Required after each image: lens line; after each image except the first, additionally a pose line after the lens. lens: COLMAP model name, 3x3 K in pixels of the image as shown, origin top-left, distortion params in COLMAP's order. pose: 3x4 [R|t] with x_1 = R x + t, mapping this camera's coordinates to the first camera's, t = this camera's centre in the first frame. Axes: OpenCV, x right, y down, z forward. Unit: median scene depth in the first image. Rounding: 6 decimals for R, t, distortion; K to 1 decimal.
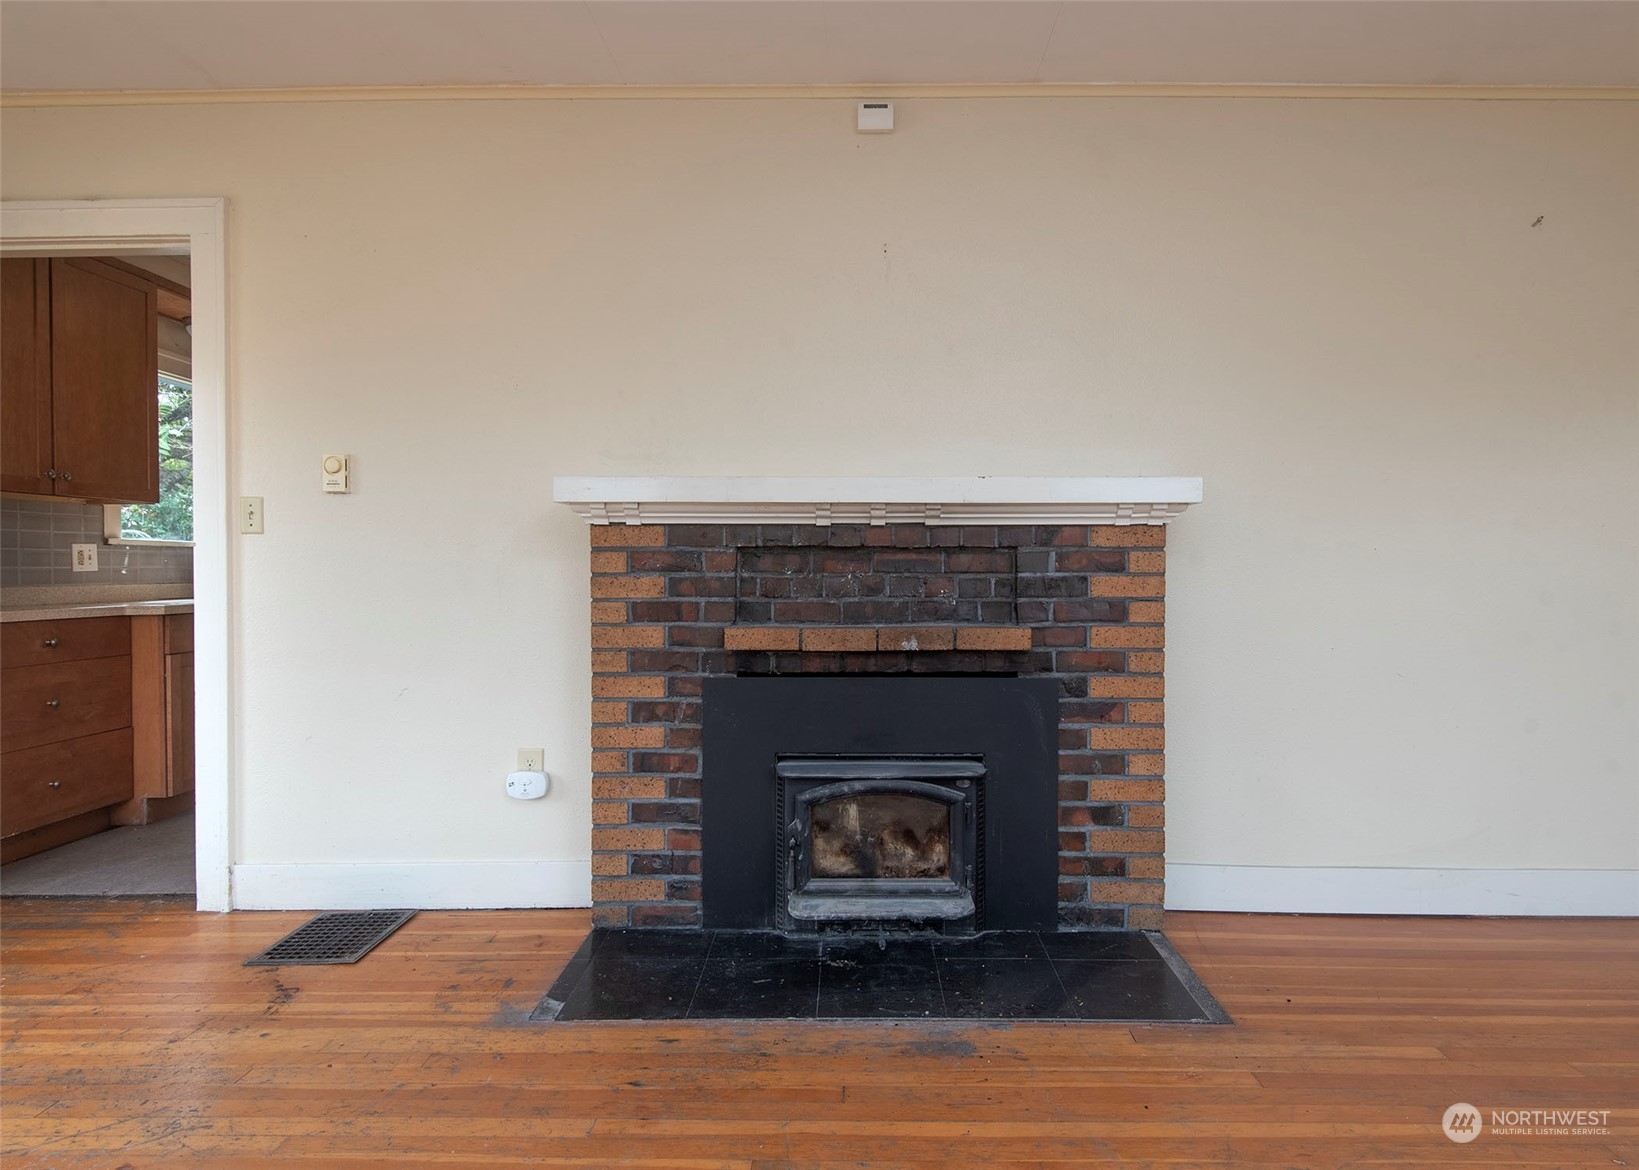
lens RADIAL K [[903.4, 0, 858.5], [0, 903.4, 584.2], [0, 0, 1]] dist [0.035834, -0.022901]
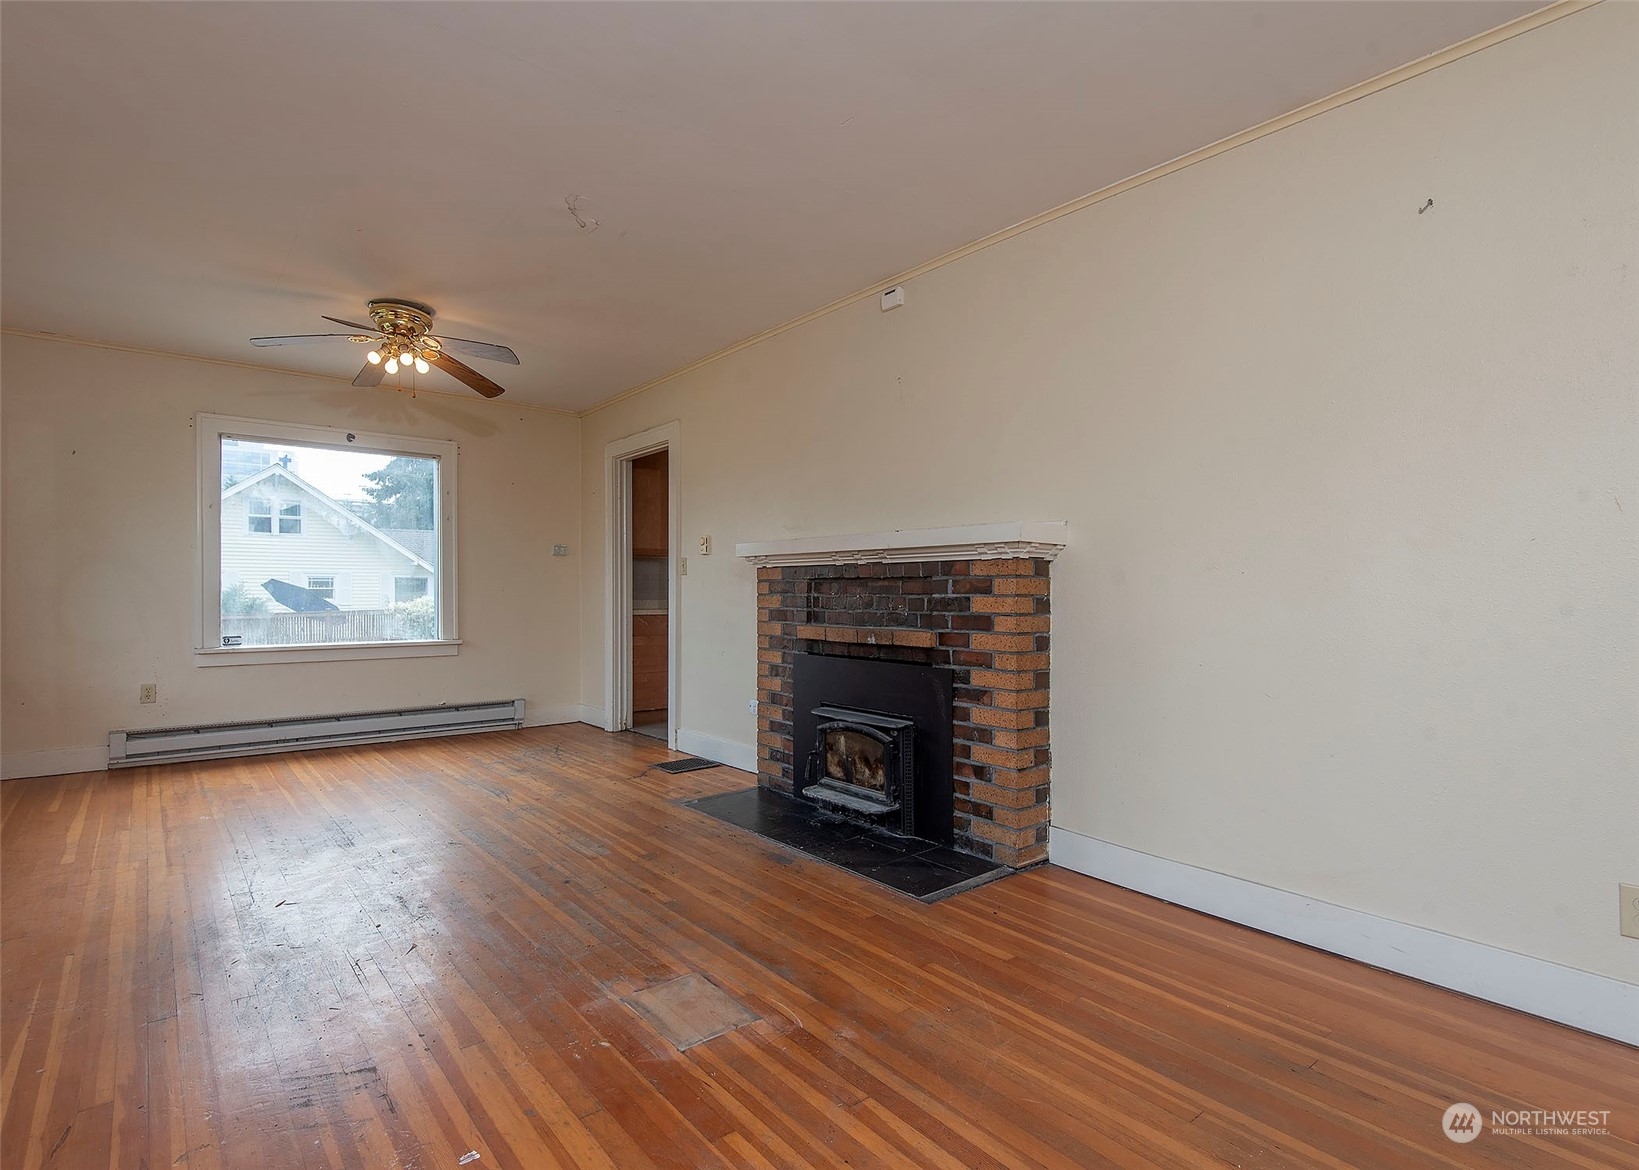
lens RADIAL K [[818.6, 0, 781.9], [0, 818.6, 603.2], [0, 0, 1]] dist [0.020380, -0.000527]
pose [[0.615173, 0.011504, -0.788308, 1.060567], [-0.017642, 0.999844, 0.000824, 0.004995], [0.788195, 0.013401, 0.615280, 0.004733]]
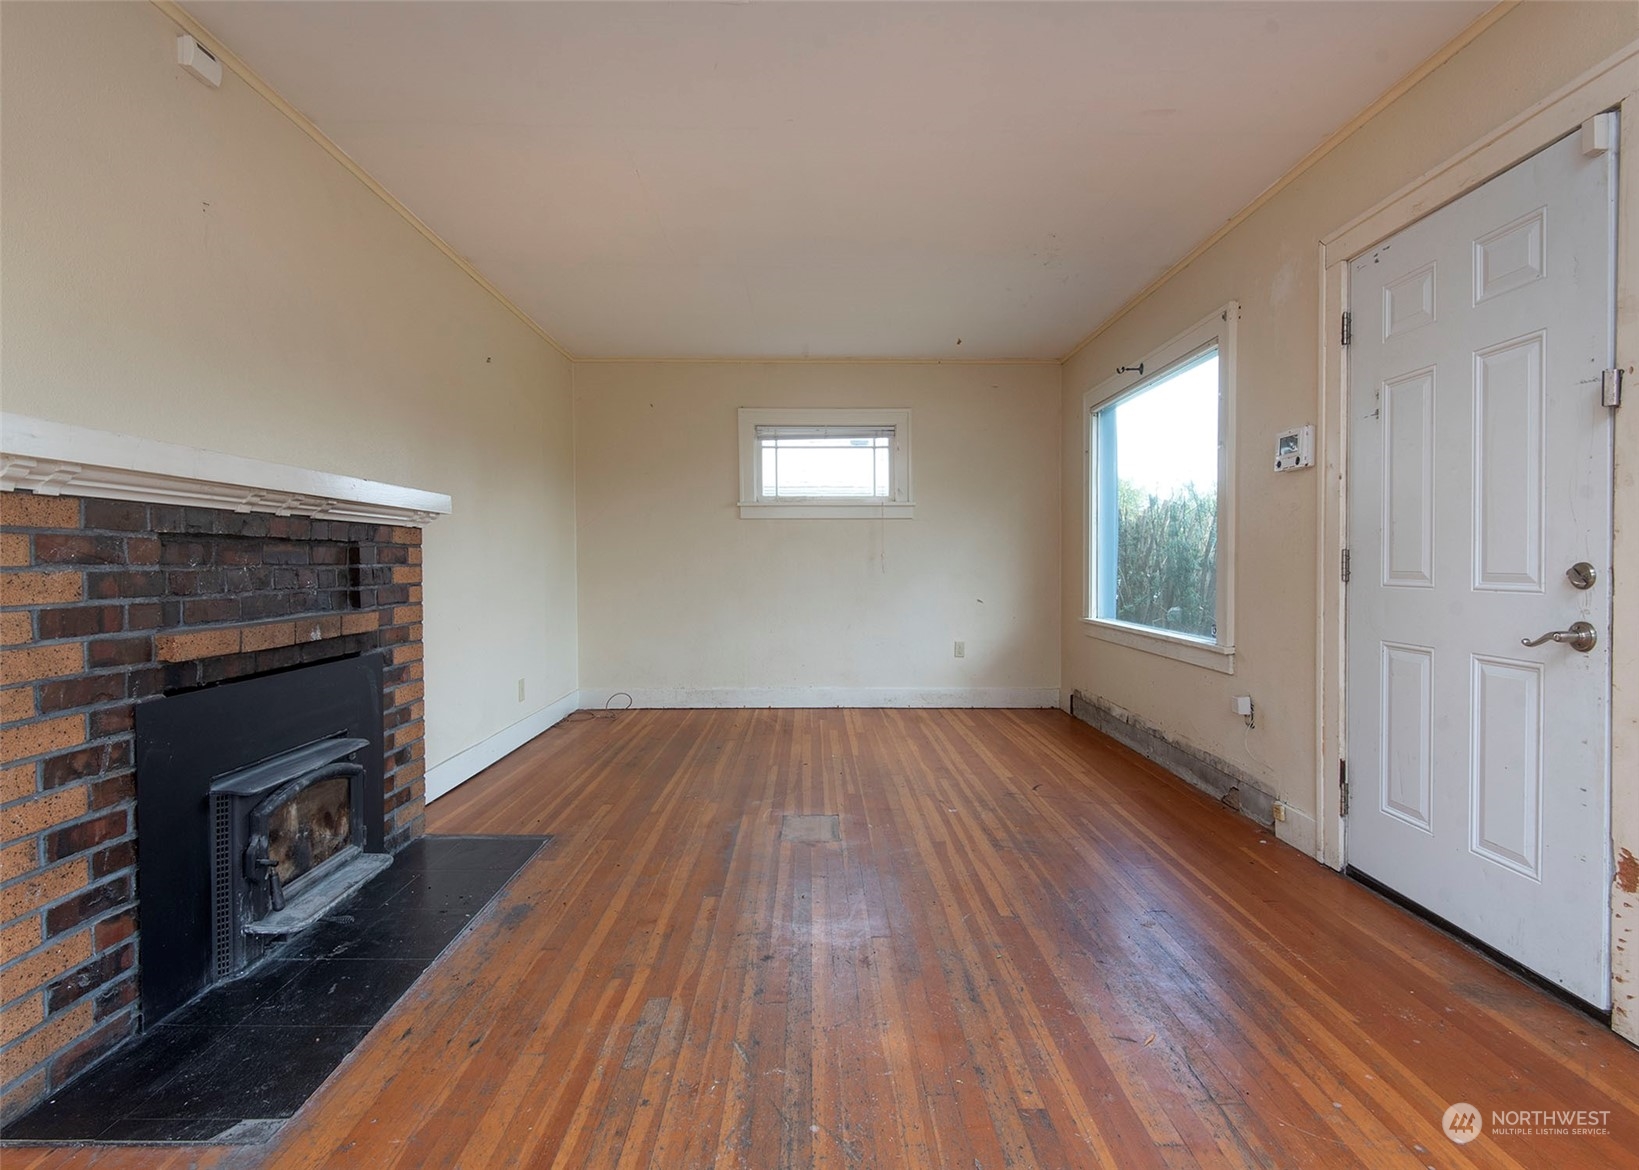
lens RADIAL K [[798.1, 0, 835.3], [0, 798.1, 584.4], [0, 0, 1]] dist [0.028962, -0.018270]
pose [[-0.035187, -0.028606, 0.998971, -0.860385], [0.021204, 0.999344, 0.029363, -0.004296], [-0.999156, 0.022215, -0.034557, 0.435526]]
